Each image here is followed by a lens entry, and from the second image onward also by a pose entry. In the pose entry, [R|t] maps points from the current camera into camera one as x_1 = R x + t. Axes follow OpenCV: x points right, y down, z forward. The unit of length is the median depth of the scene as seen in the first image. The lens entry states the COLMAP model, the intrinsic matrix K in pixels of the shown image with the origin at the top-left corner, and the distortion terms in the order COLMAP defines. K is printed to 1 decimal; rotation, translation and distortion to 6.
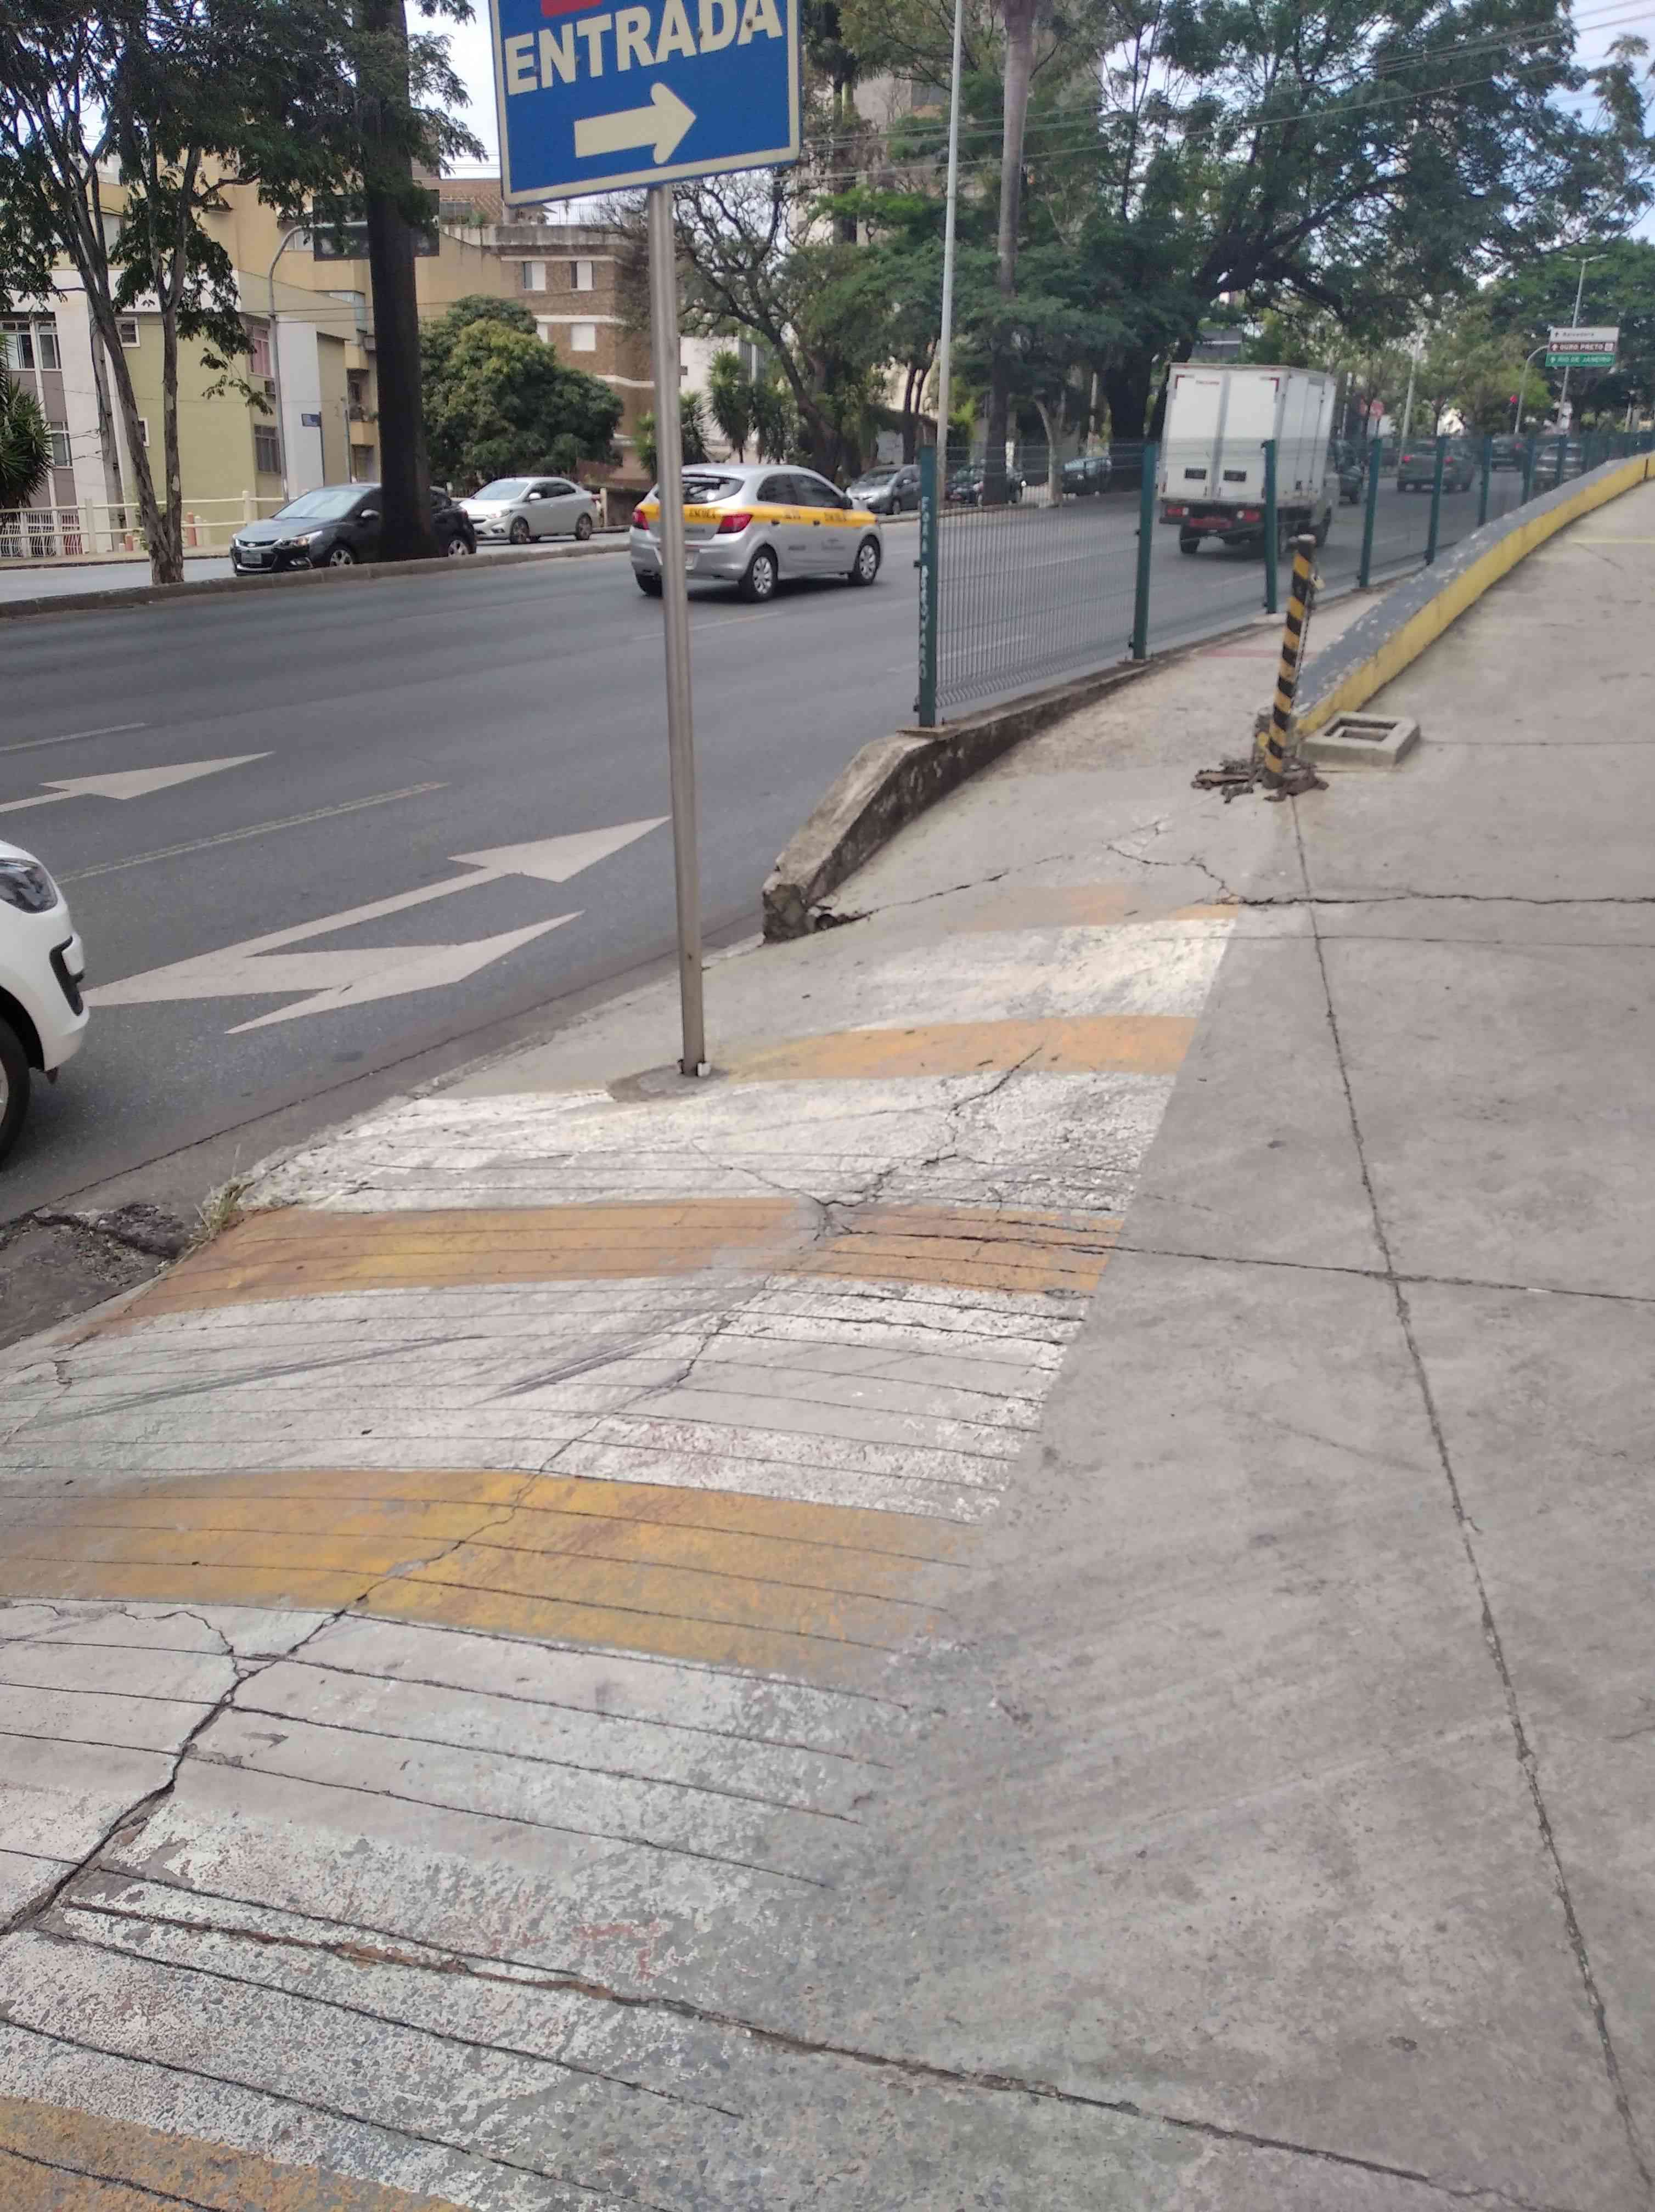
lens RADIAL K [[1702.1, 0, 827.8], [0, 1702.1, 1118.5], [0, 0, 1]] dist [0.028497, -0.043615]
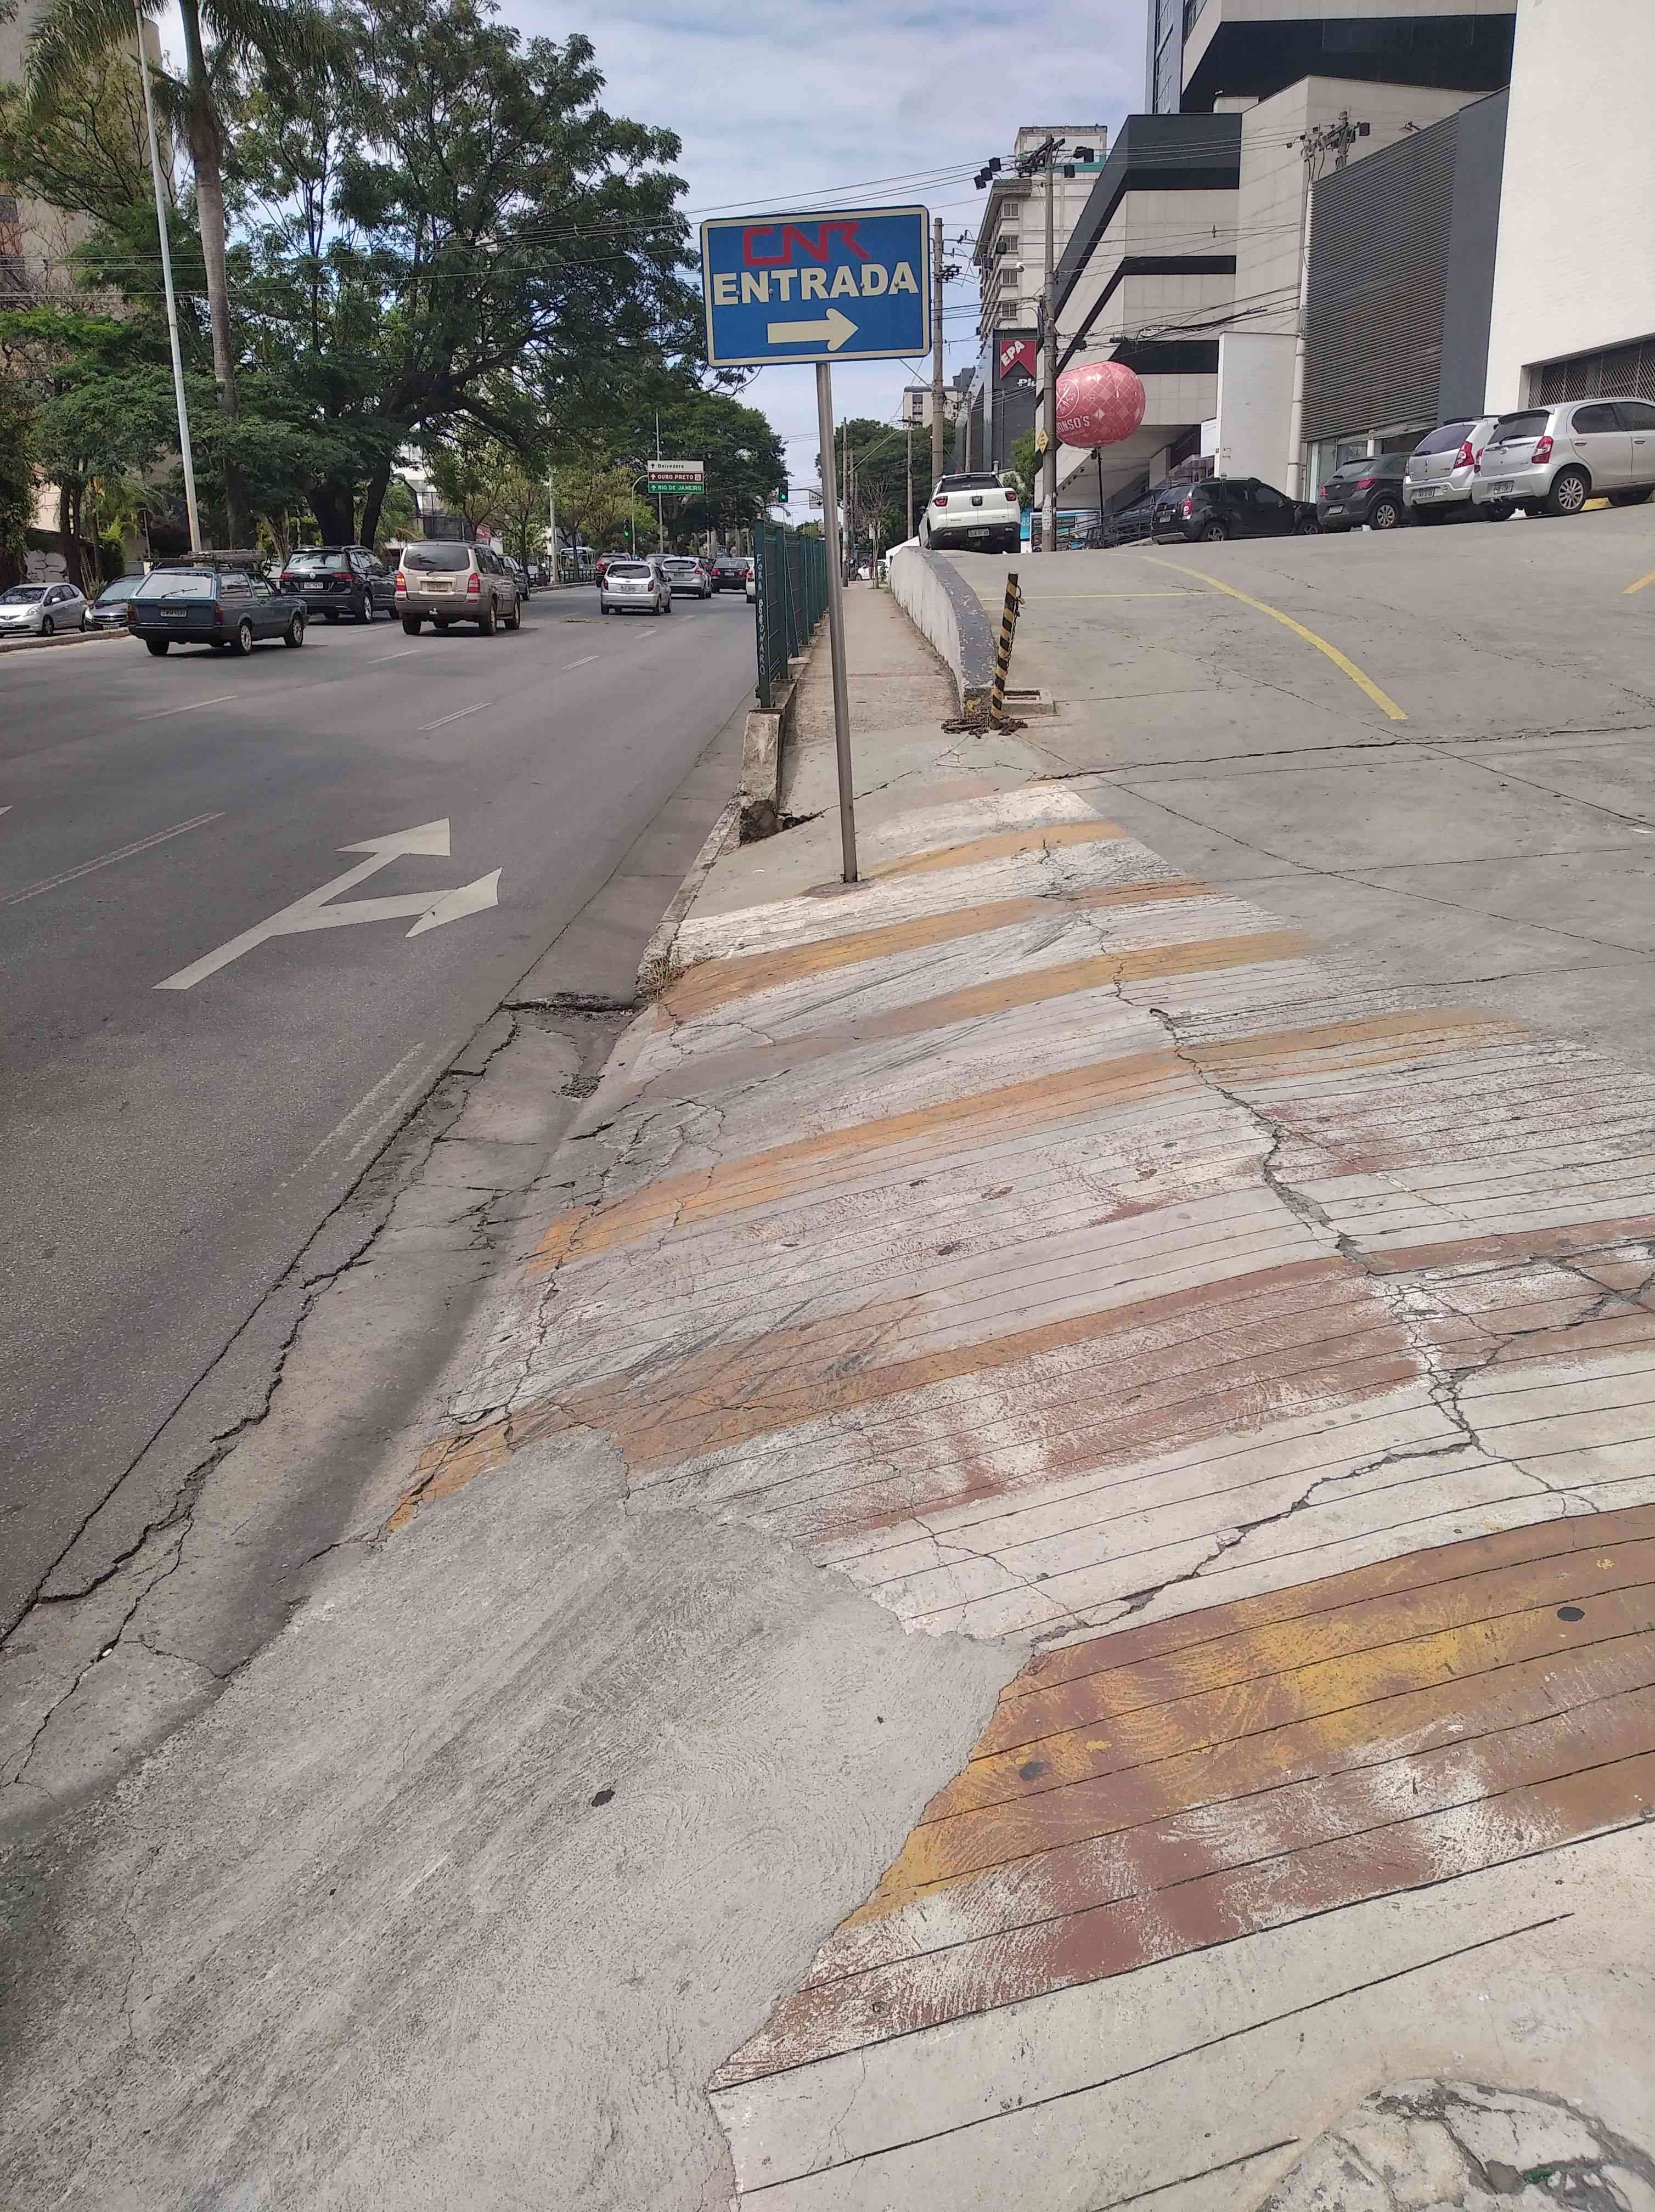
lens RADIAL K [[1702.1, 0, 845.5], [0, 1702.1, 1102.9], [0, 0, 1]] dist [0.028497, -0.043615]
pose [[0.873794, -0.151699, 0.462030, -0.879081], [0.184257, 0.982538, -0.025870, 0.225497], [-0.450038, 0.107737, 0.886487, -0.434765]]
